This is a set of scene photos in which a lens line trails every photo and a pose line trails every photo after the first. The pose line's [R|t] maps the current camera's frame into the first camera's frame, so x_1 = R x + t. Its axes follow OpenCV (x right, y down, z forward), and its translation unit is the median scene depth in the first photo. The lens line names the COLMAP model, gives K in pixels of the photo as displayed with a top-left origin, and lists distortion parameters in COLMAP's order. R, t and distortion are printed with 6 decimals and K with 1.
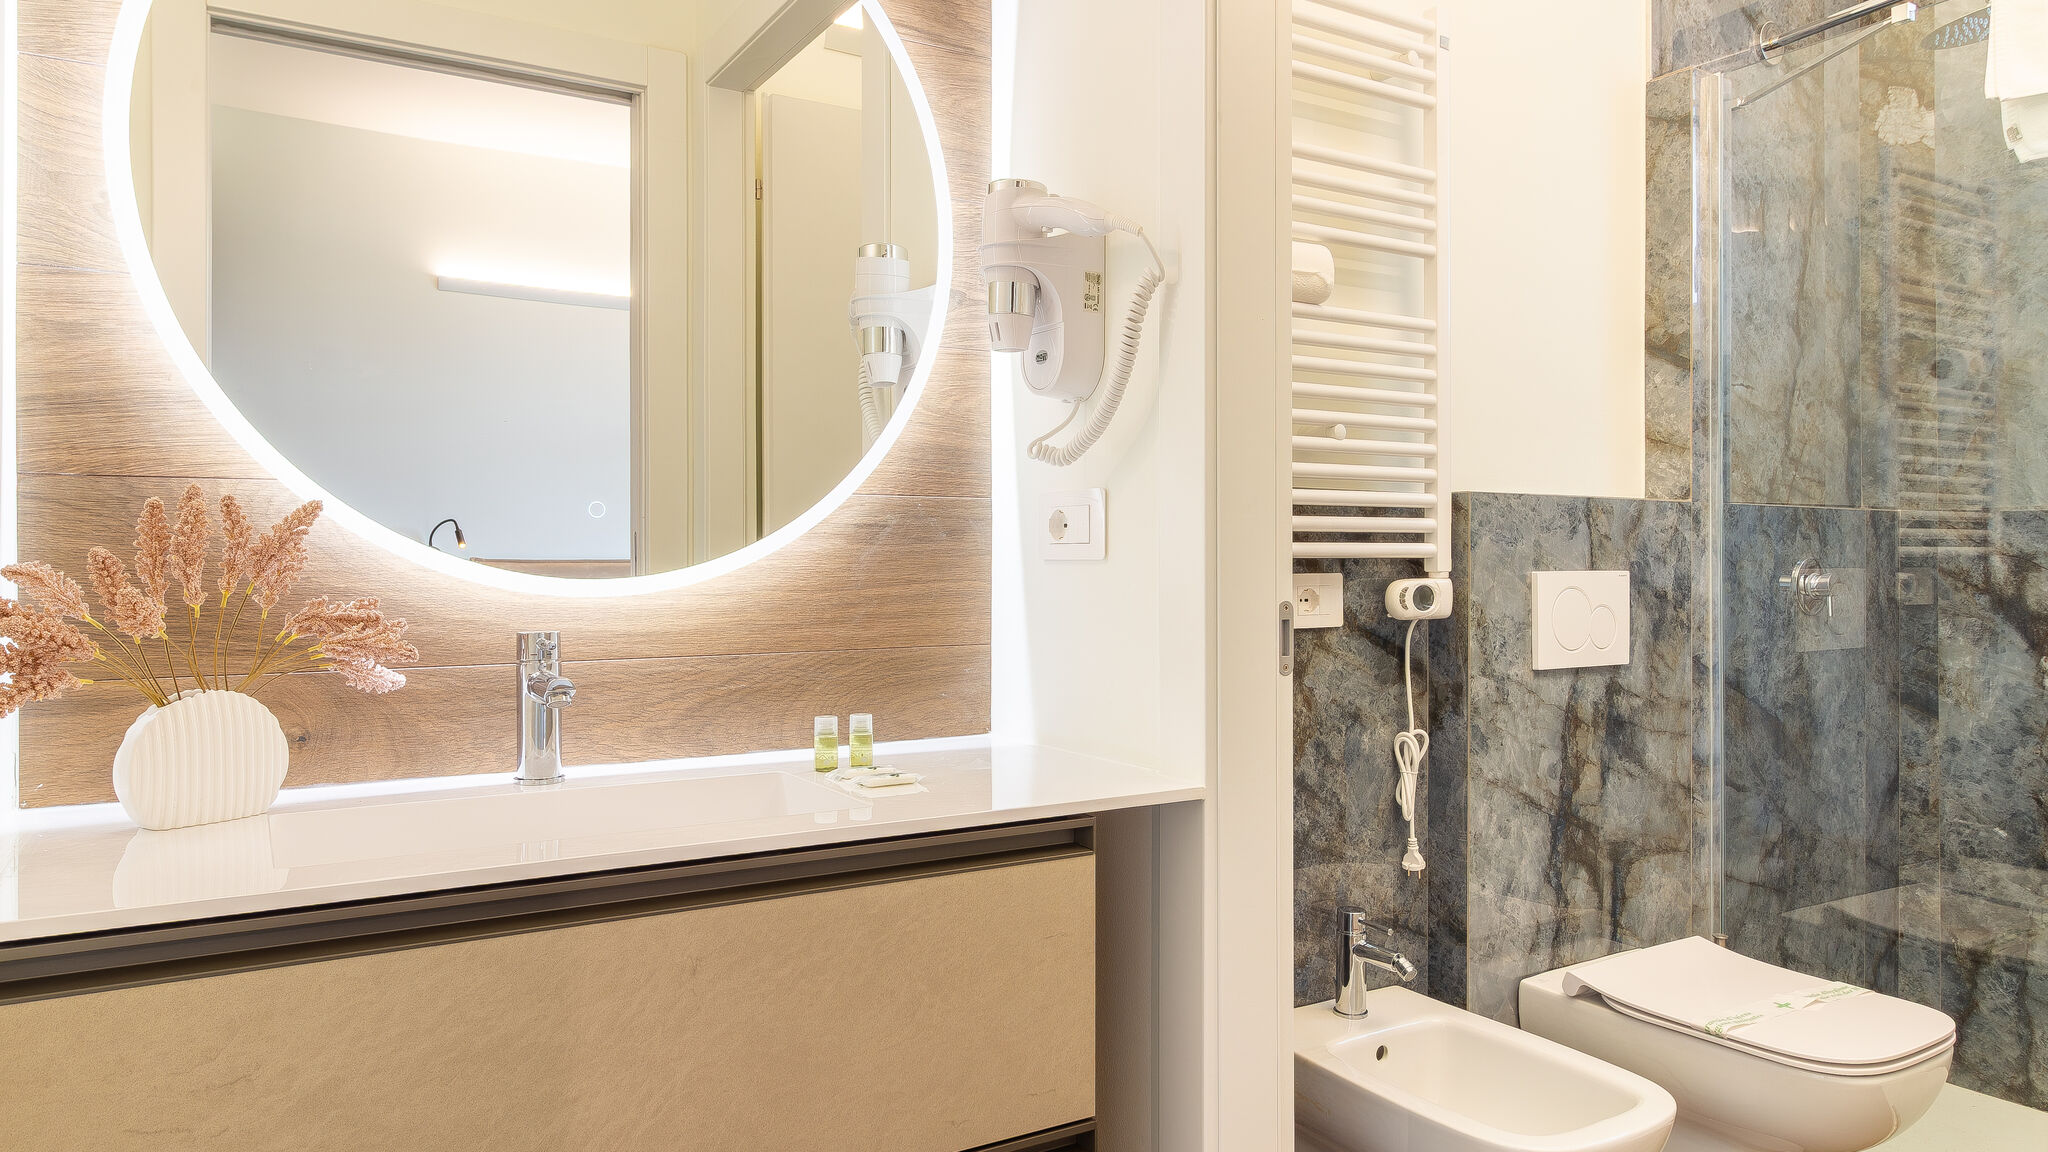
lens RADIAL K [[1317.9, 0, 1028.3], [0, 1317.9, 567.7], [0, 0, 1]] dist [0.000878, 0.000283]
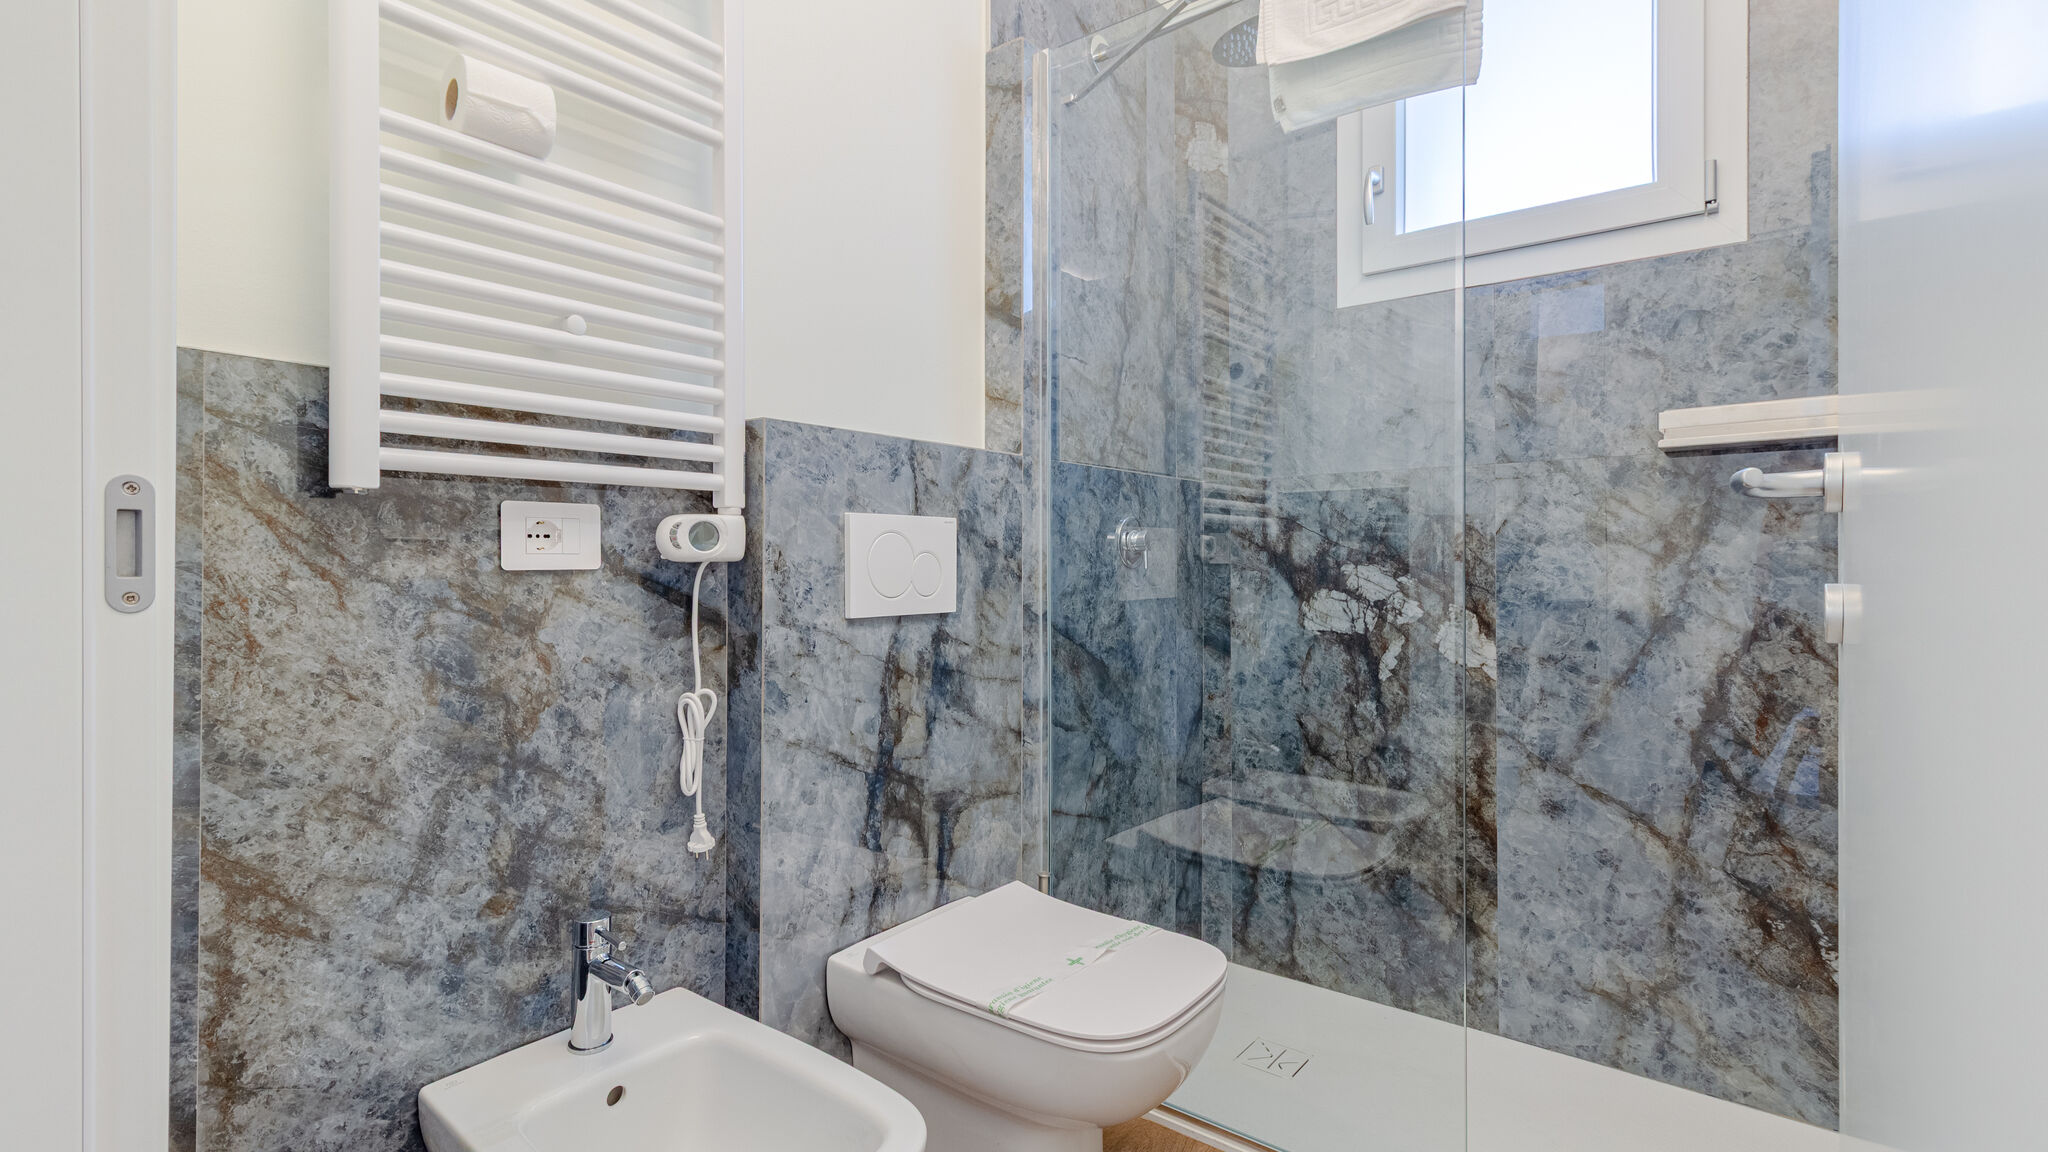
lens RADIAL K [[937.3, 0, 1024.0], [0, 937.3, 576.0], [0, 0, 1]] dist [-0.002036, -0.000025]
pose [[0.935376, -0.004138, 0.353631, 0.252446], [0.001575, 0.999970, 0.007535, 0.040542], [-0.353651, -0.006491, 0.935355, 0.320998]]
